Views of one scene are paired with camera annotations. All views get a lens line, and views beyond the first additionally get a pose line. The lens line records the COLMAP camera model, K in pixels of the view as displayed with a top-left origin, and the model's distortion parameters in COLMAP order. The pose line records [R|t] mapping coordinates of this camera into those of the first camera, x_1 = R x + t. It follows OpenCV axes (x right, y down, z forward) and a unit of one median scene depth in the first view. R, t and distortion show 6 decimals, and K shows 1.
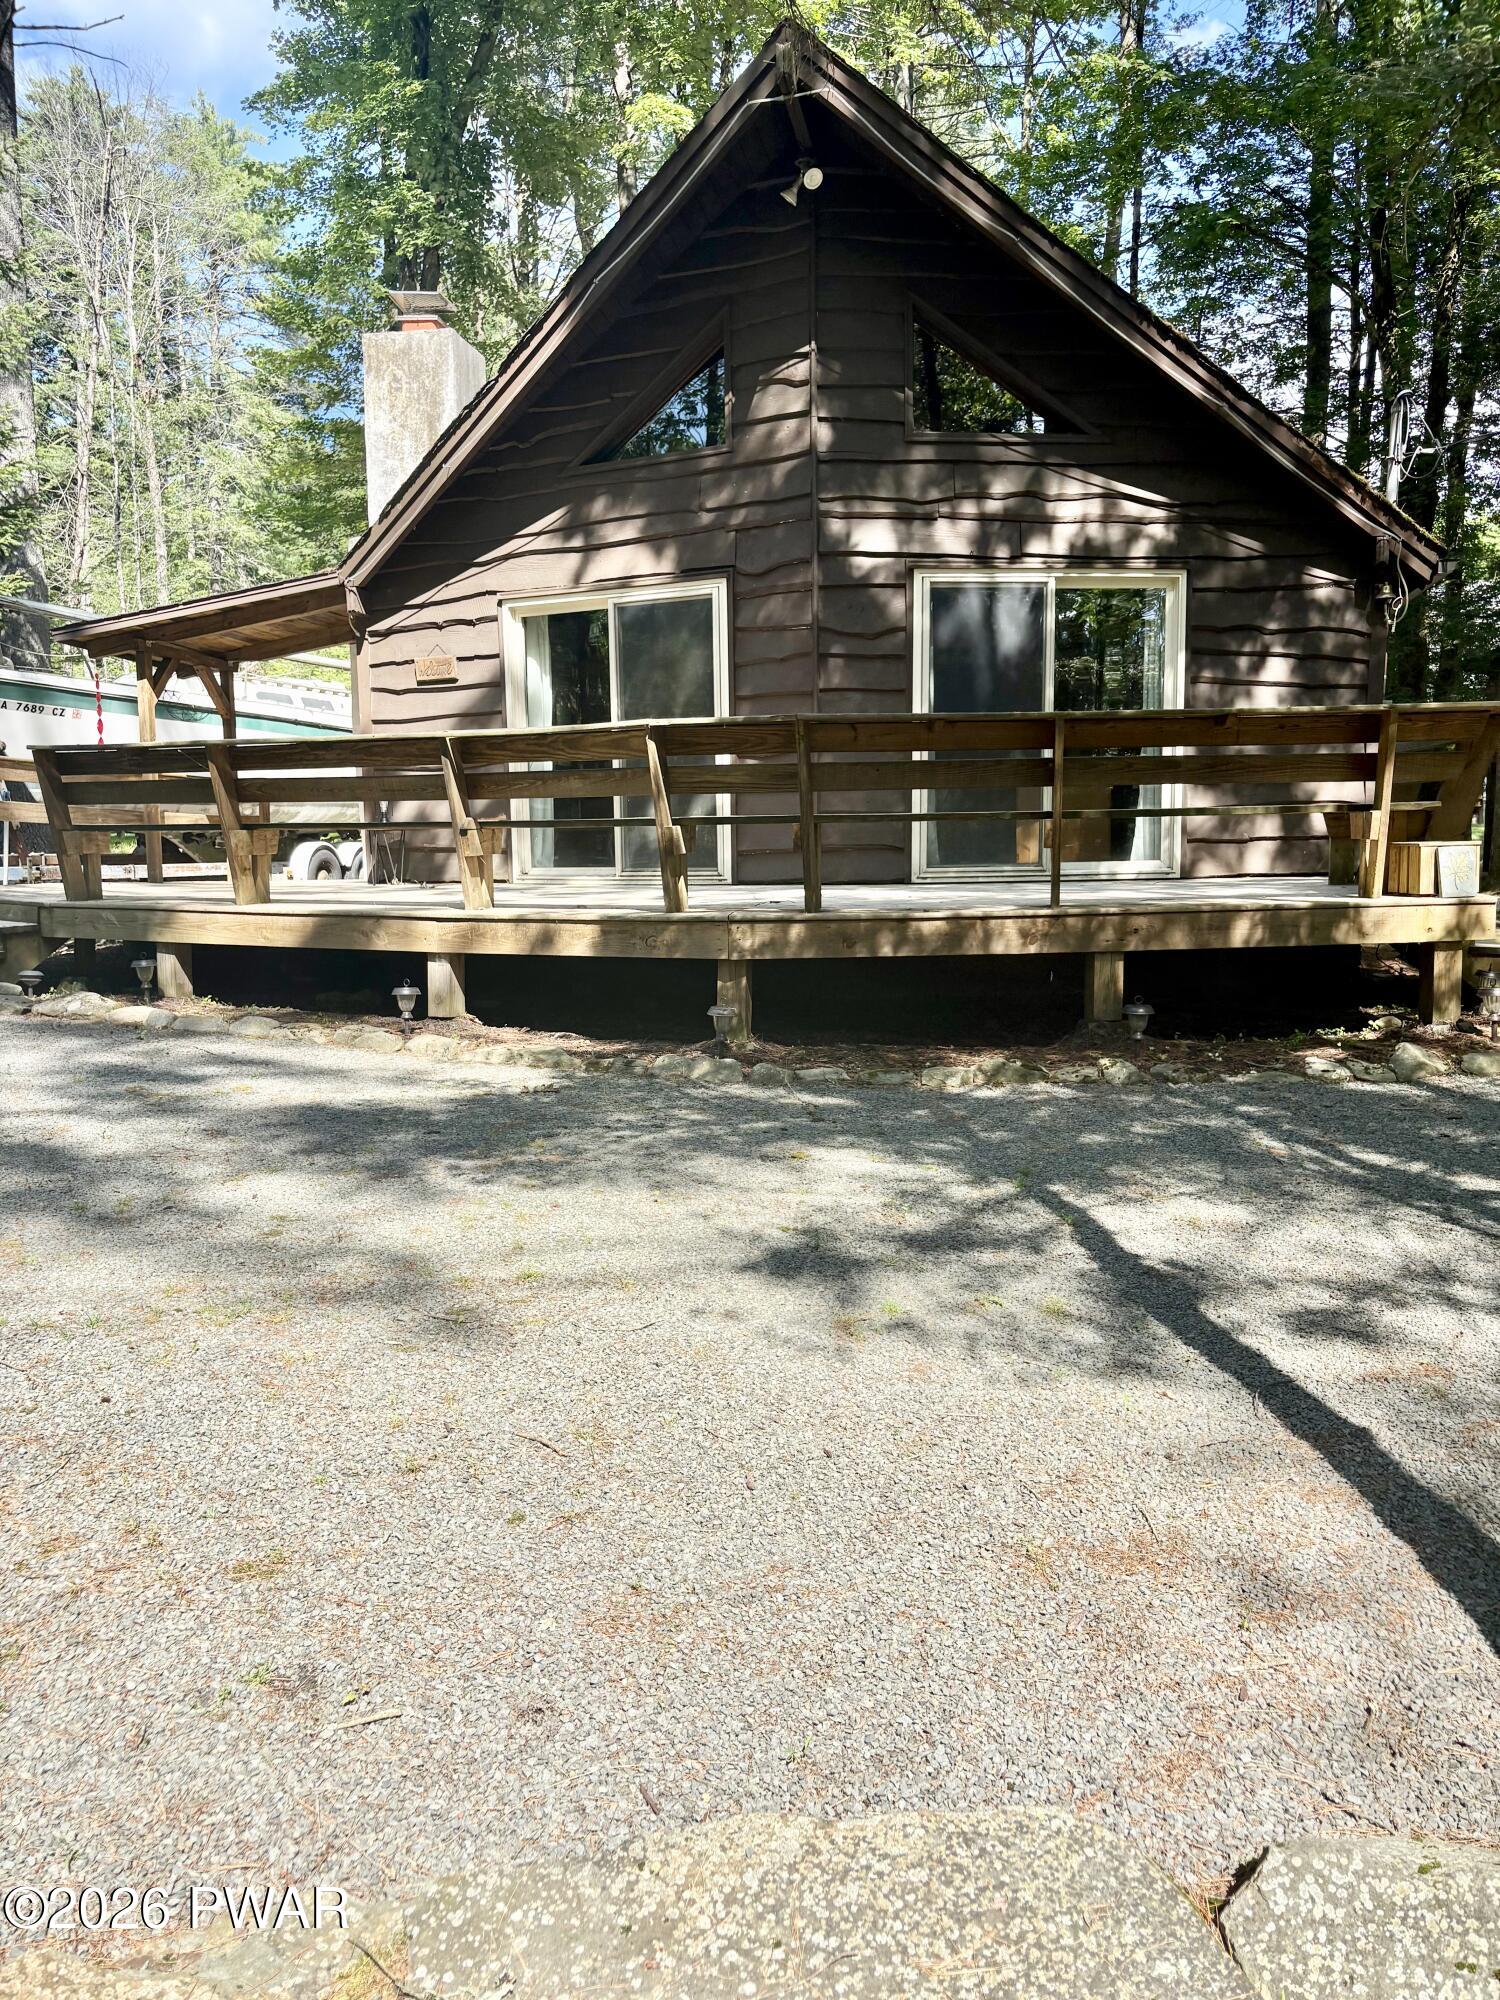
lens RADIAL K [[1515.2, 0, 751.0], [0, 1515.2, 1005.9], [0, 0, 1]] dist [0.043656, -0.063028]
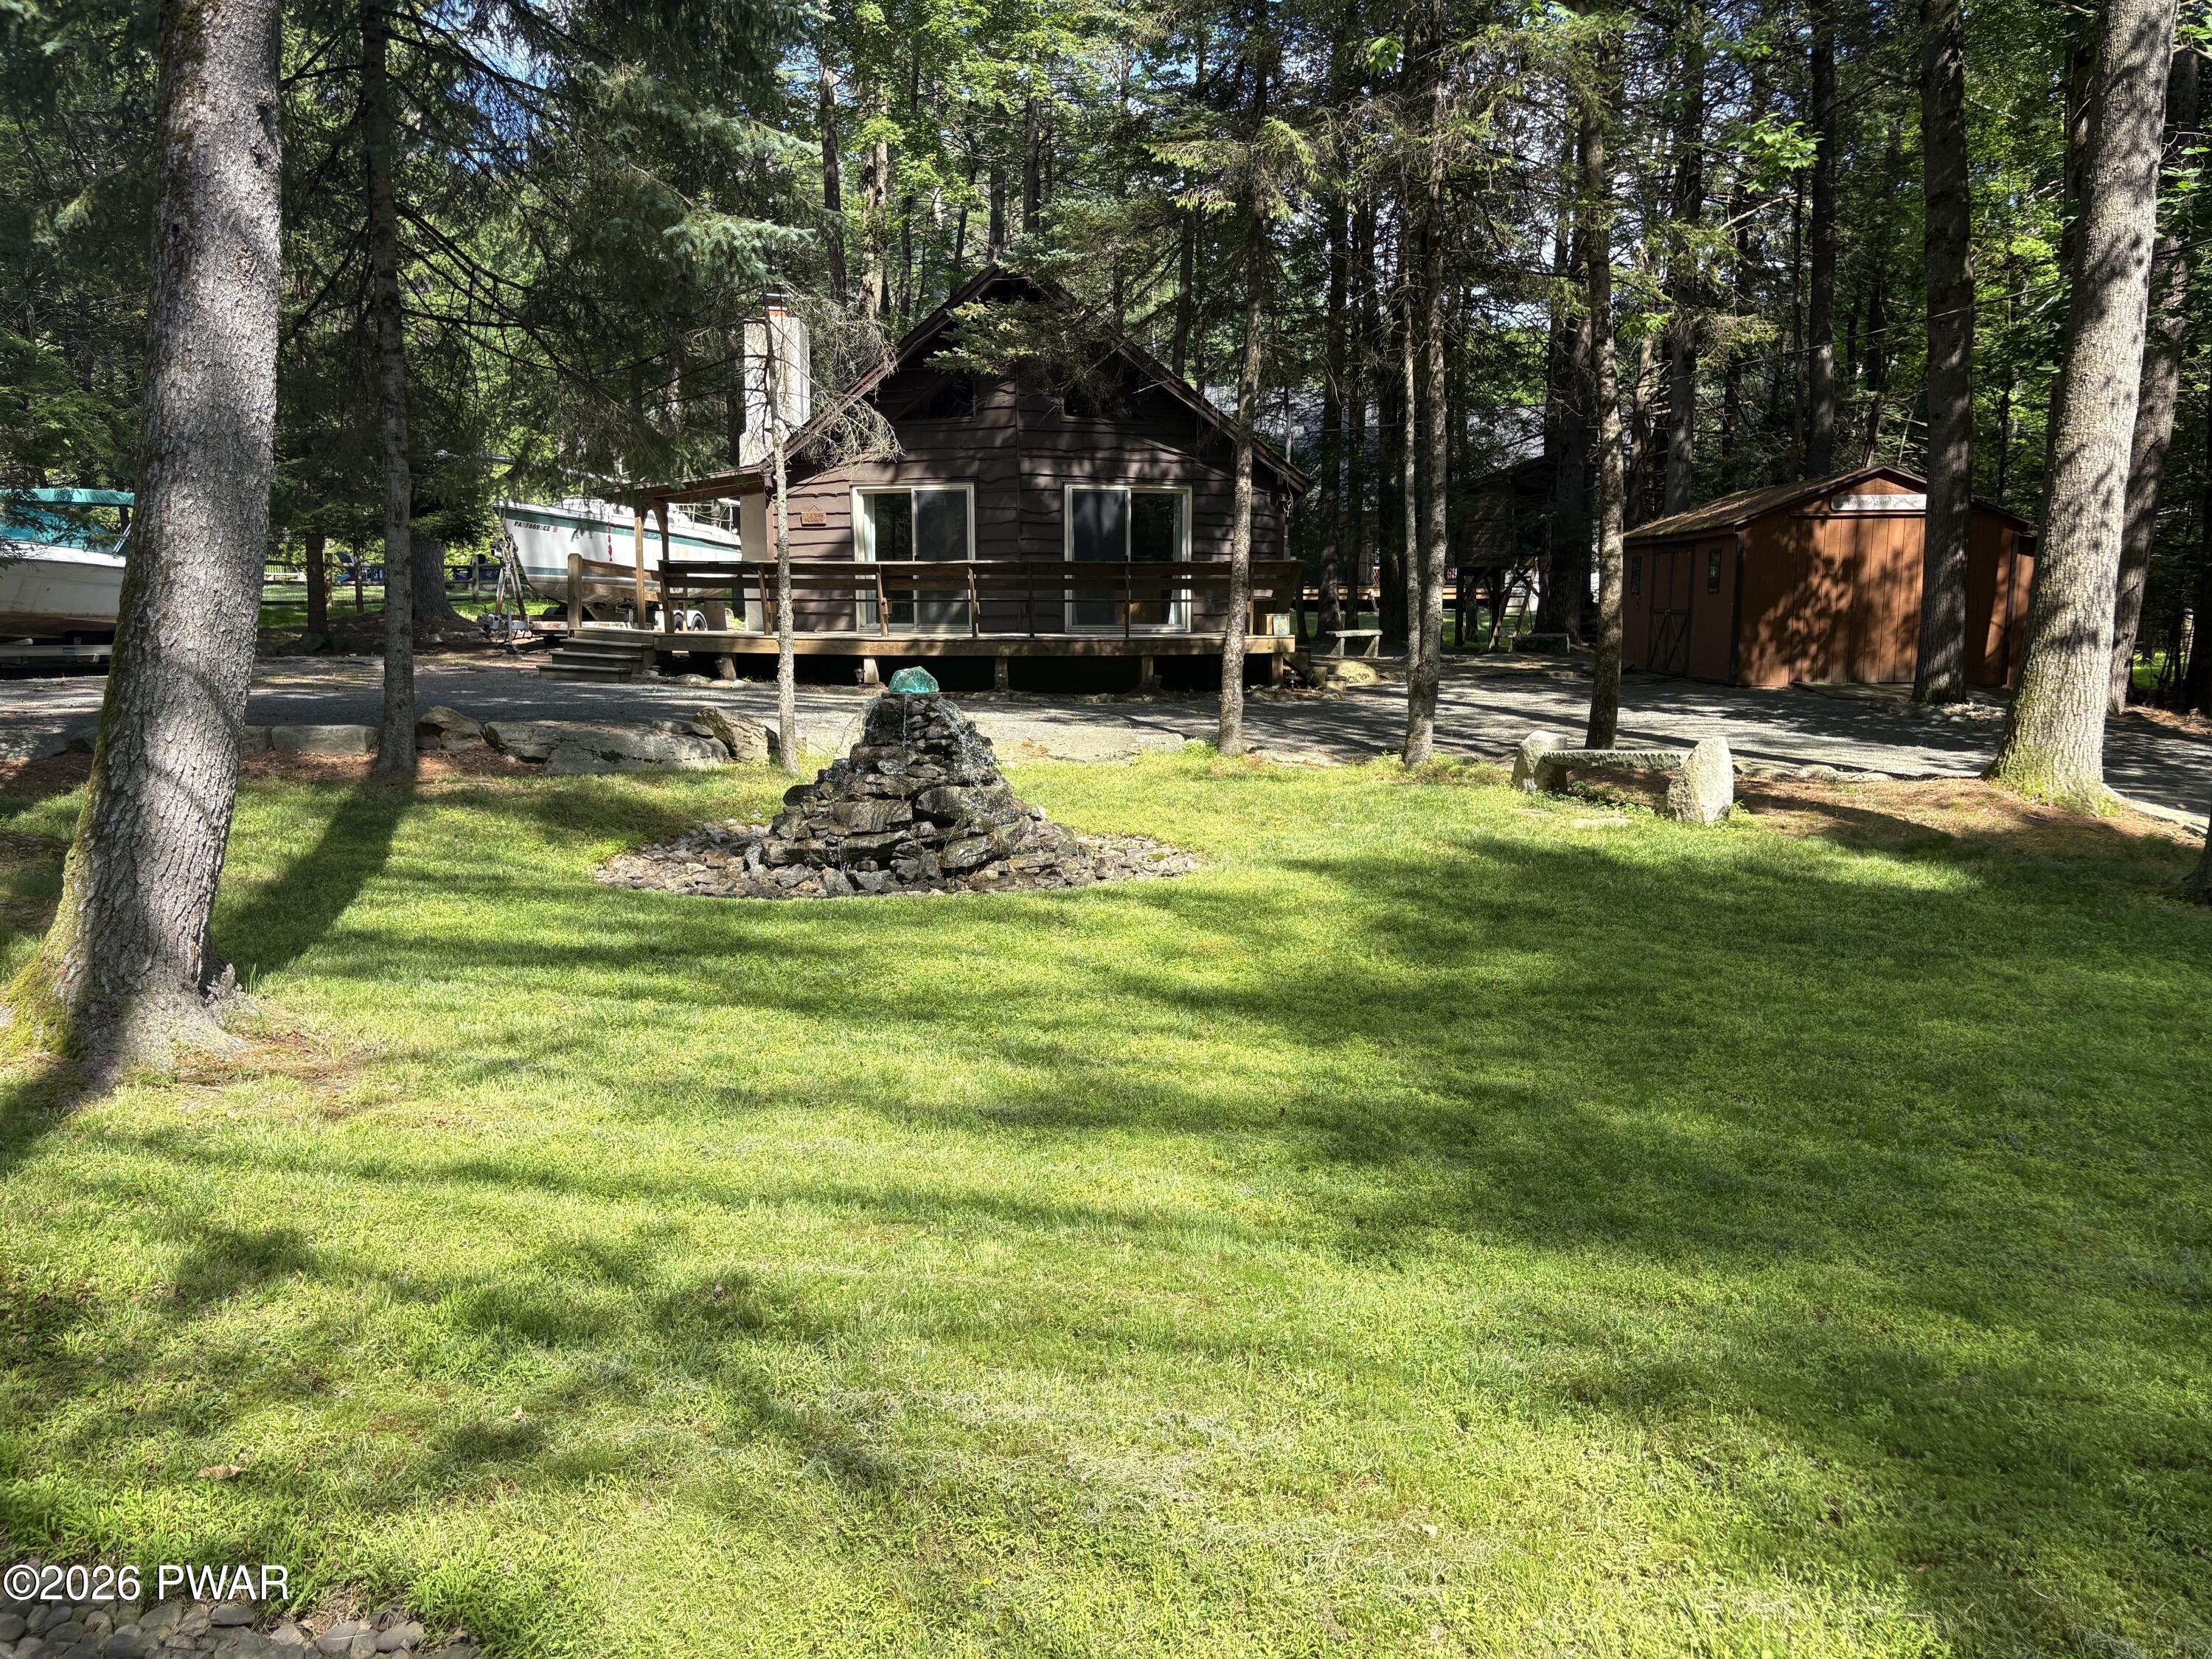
lens RADIAL K [[1663.5, 0, 1106.1], [0, 1663.5, 825.0], [0, 0, 1]] dist [0.124479, -0.375376]
pose [[0.986513, -0.004008, 0.163632, -0.217328], [0.001782, 0.999904, 0.013744, 0.156095], [-0.163672, -0.013267, 0.986426, -1.313402]]
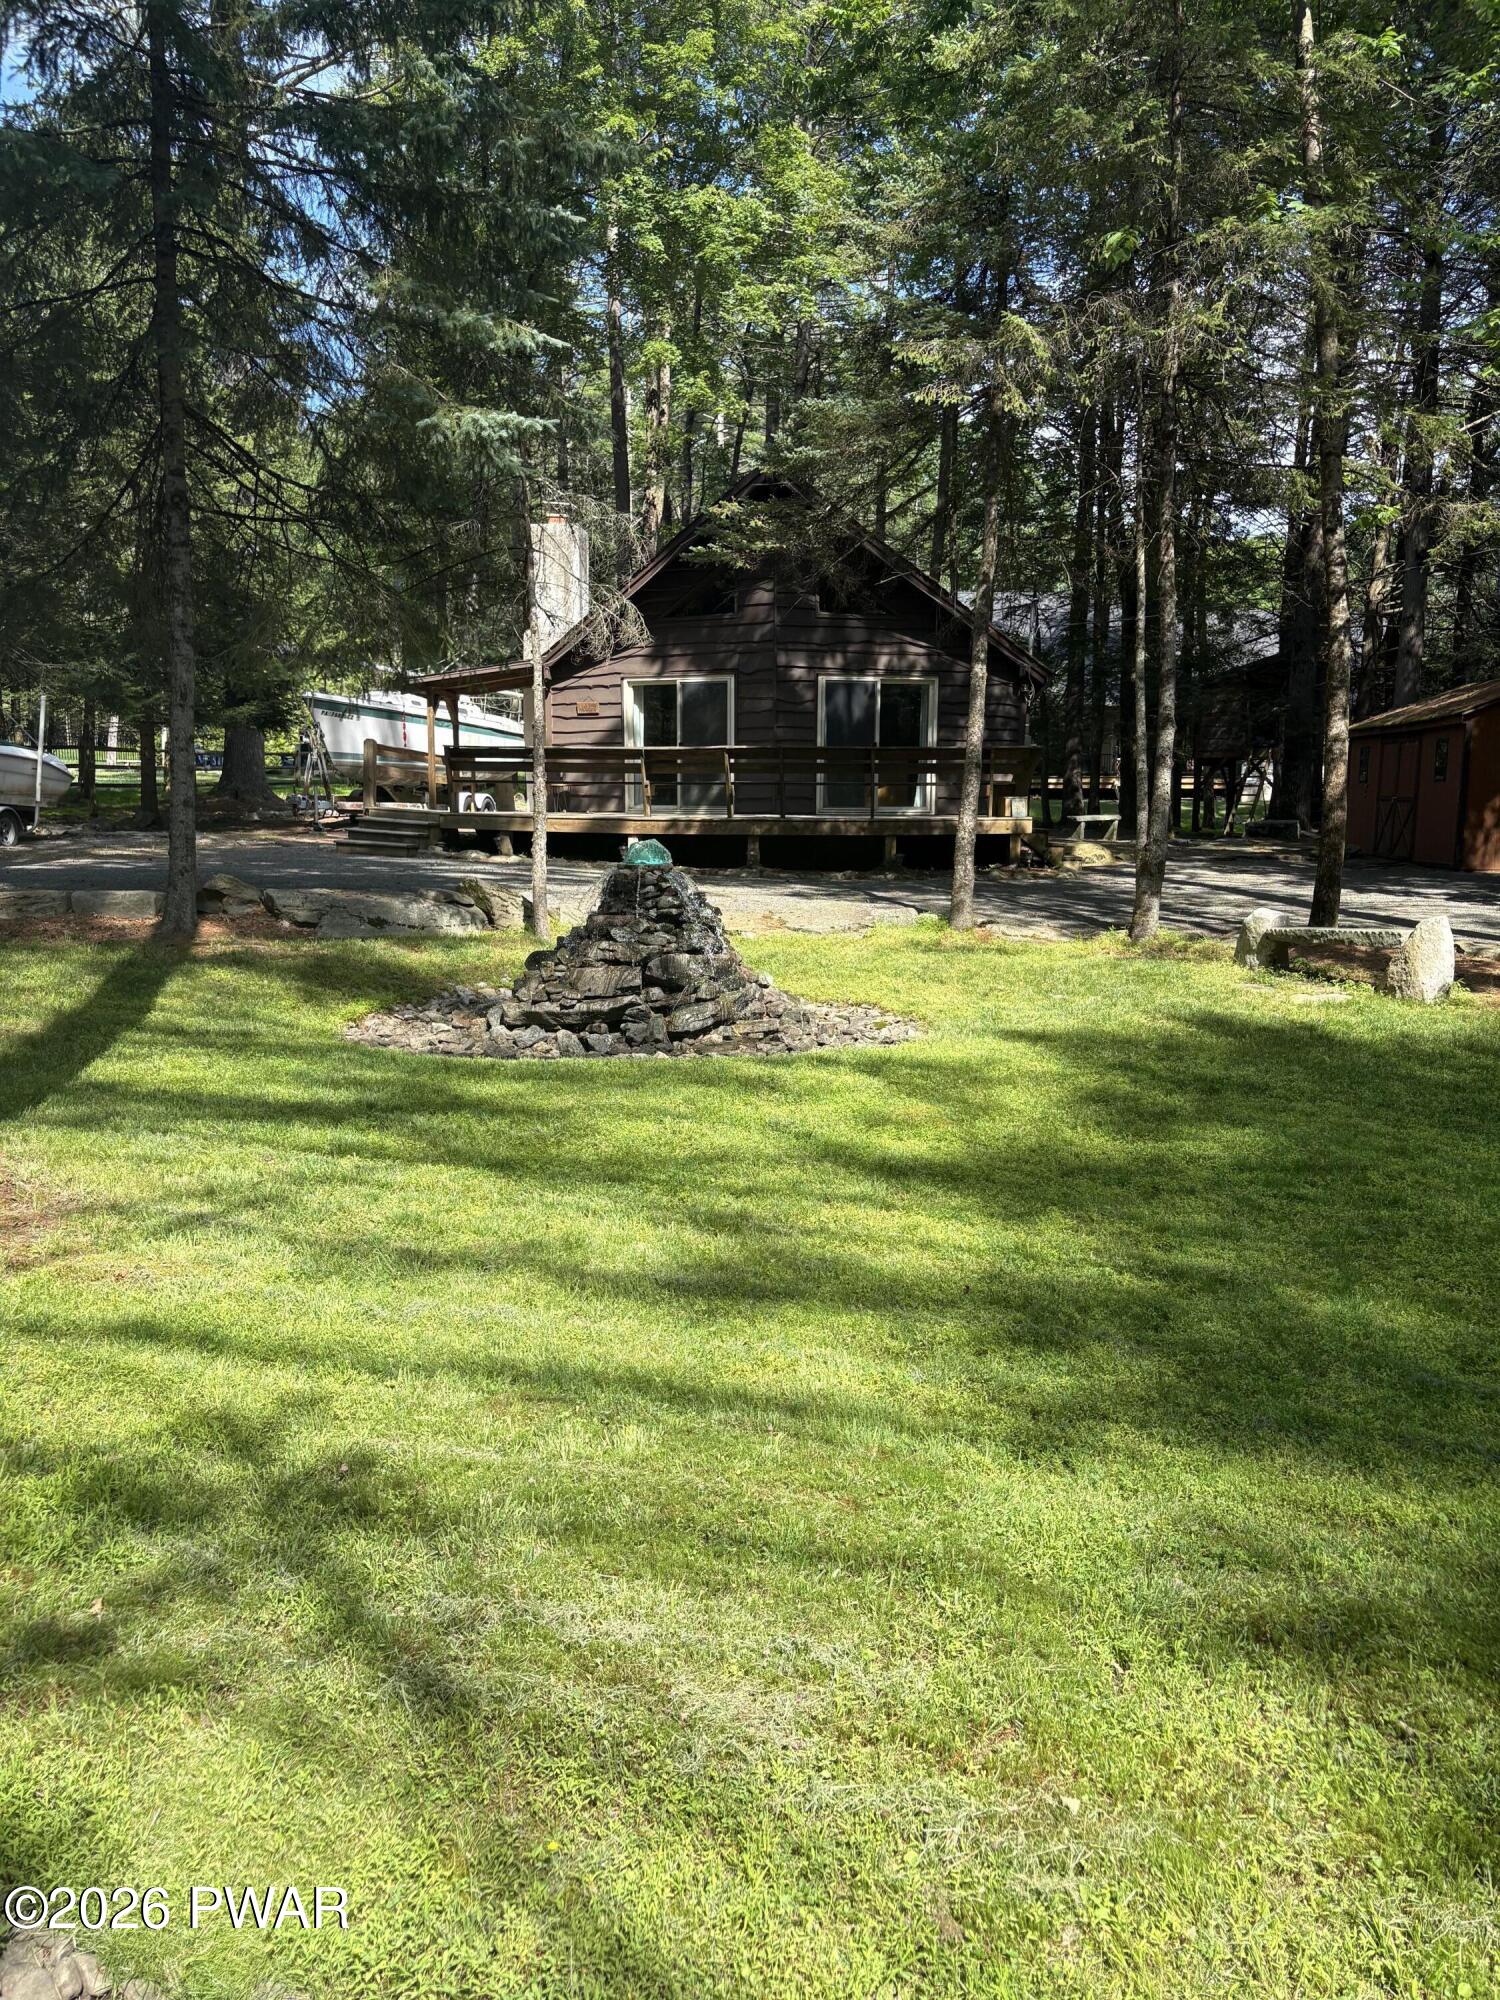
lens RADIAL K [[1515.2, 0, 751.0], [0, 1515.2, 1005.9], [0, 0, 1]] dist [0.043656, -0.063028]
pose [[0.996051, 0.010868, 0.088119, -0.186310], [-0.012869, 0.999671, 0.022172, 0.157397], [-0.087849, -0.023218, 0.995863, -1.262488]]
